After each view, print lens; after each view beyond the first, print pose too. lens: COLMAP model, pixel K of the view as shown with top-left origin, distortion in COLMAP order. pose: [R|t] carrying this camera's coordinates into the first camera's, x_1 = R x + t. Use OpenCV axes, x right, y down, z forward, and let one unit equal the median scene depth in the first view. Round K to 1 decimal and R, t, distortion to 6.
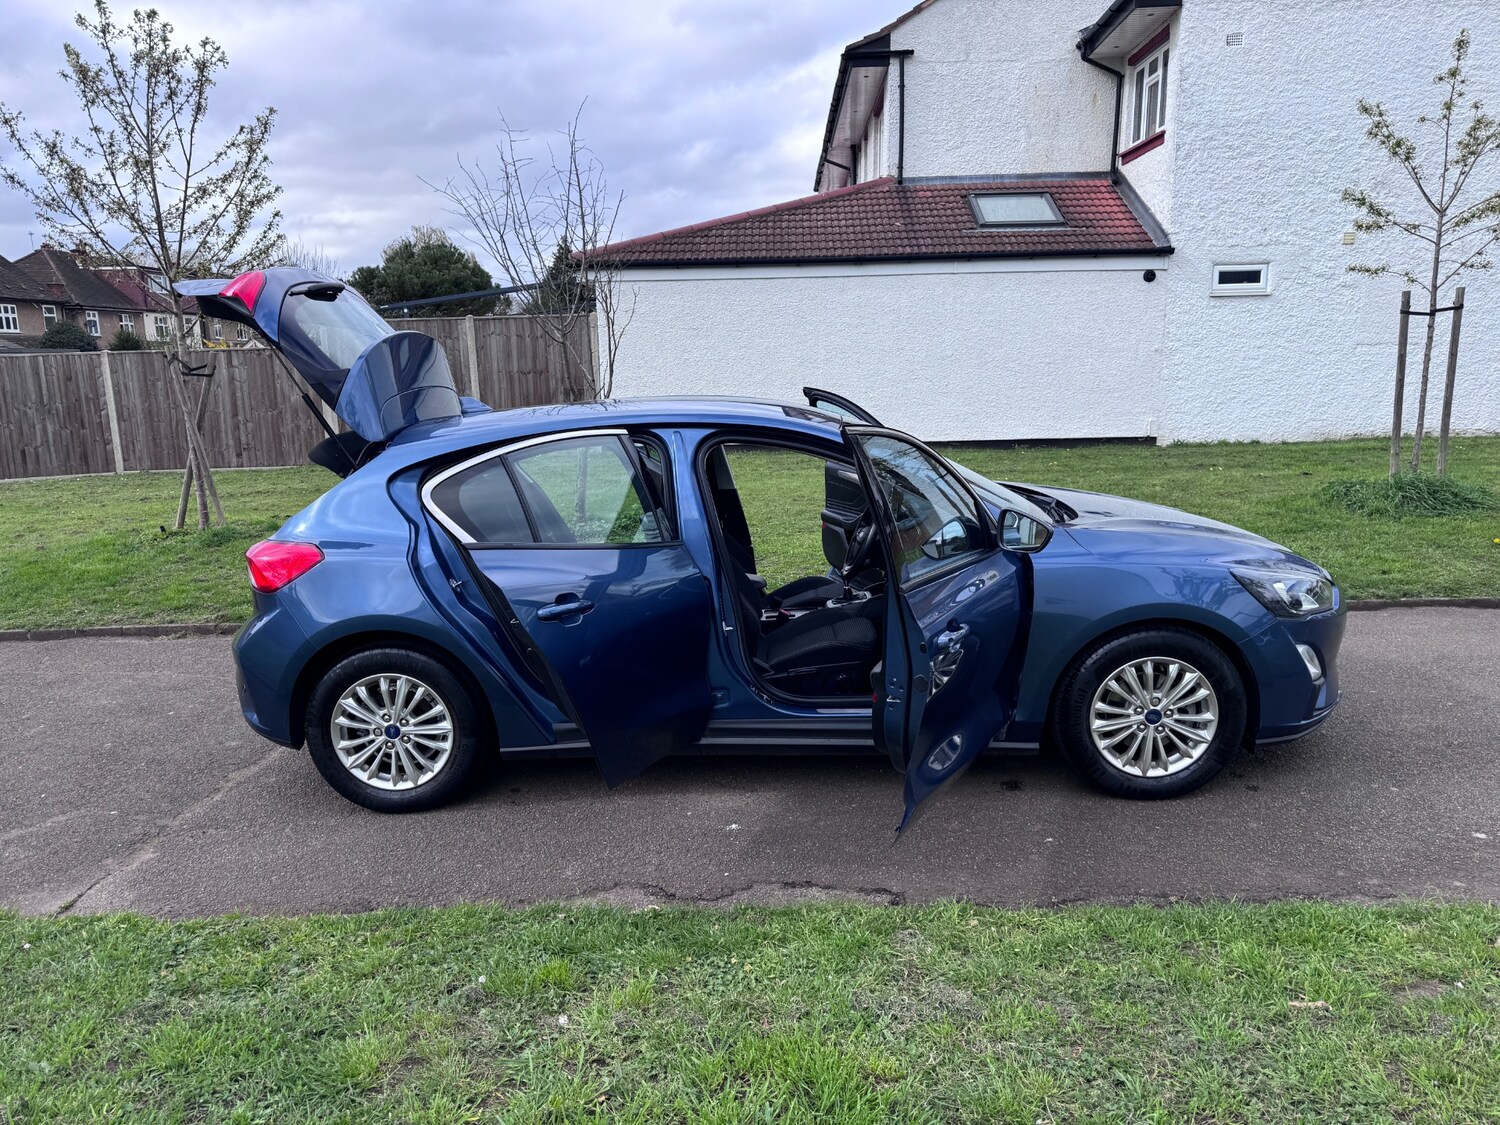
lens RADIAL K [[1033.2, 0, 753.9], [0, 1033.2, 556.0], [0, 0, 1]] dist [0.010117, -0.018106]
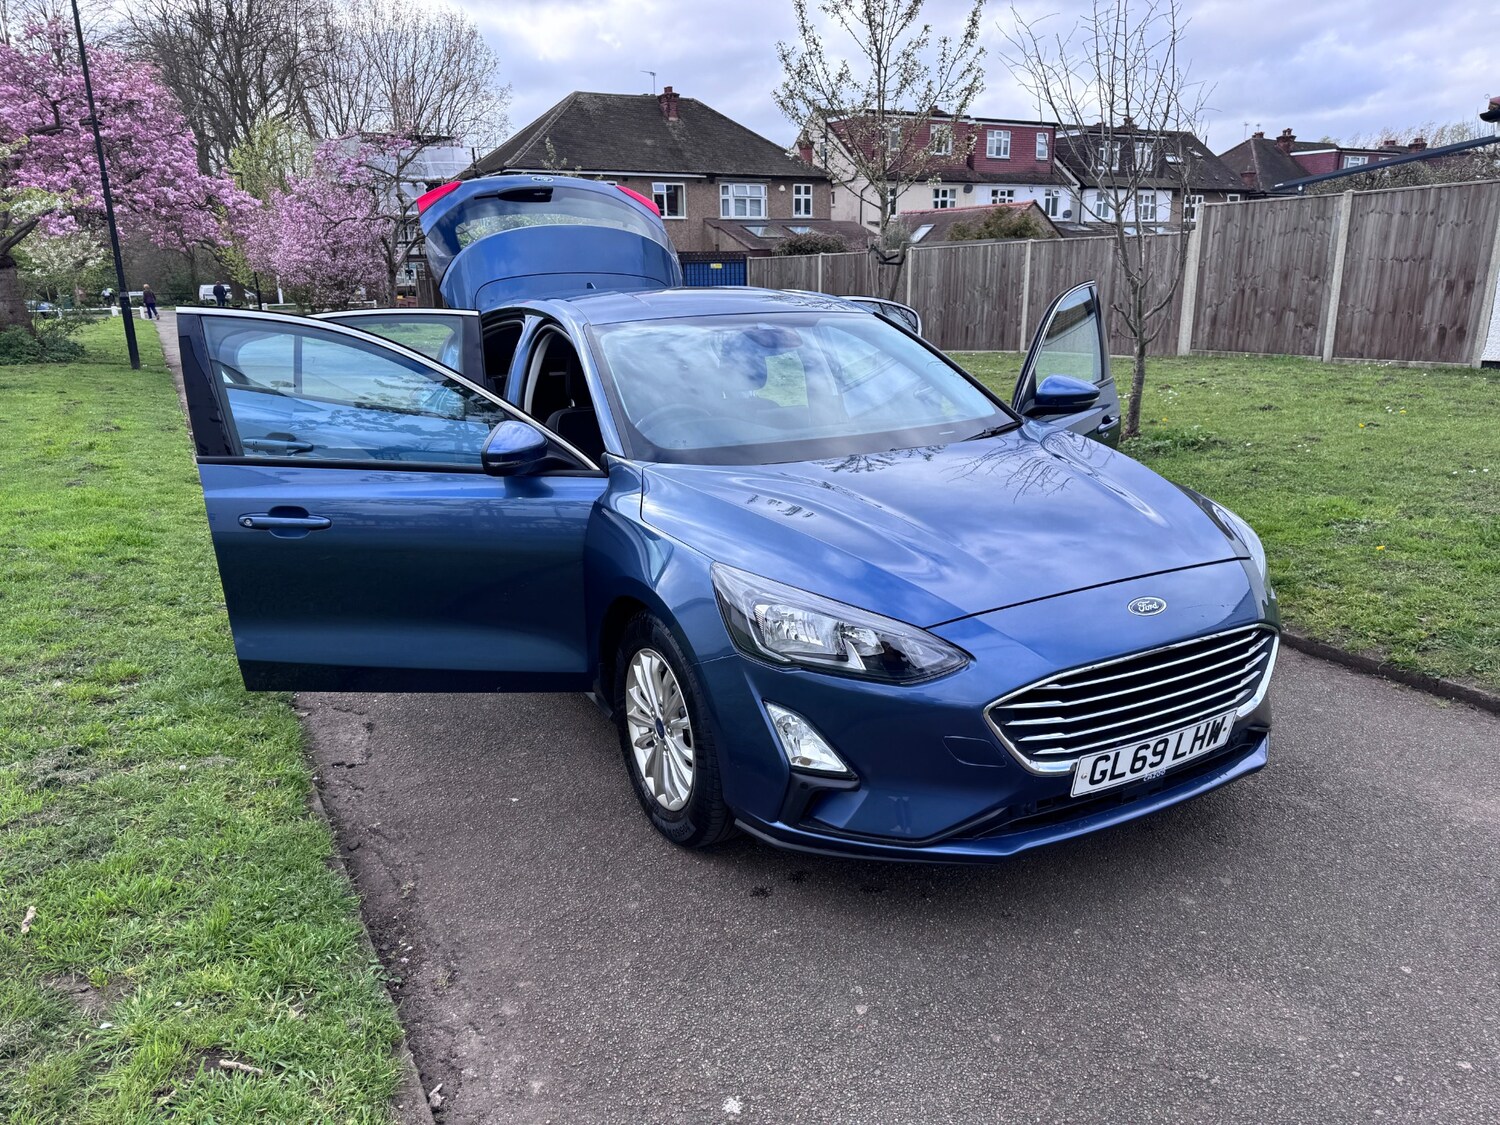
lens RADIAL K [[1031.9, 0, 758.6], [0, 1031.9, 570.5], [0, 0, 1]] dist [0.015689, -0.027232]
pose [[0.536685, 0.241691, -0.808427, 0.385297], [-0.145884, 0.970249, 0.193222, -0.044426], [0.831076, 0.014237, 0.555977, 0.243776]]
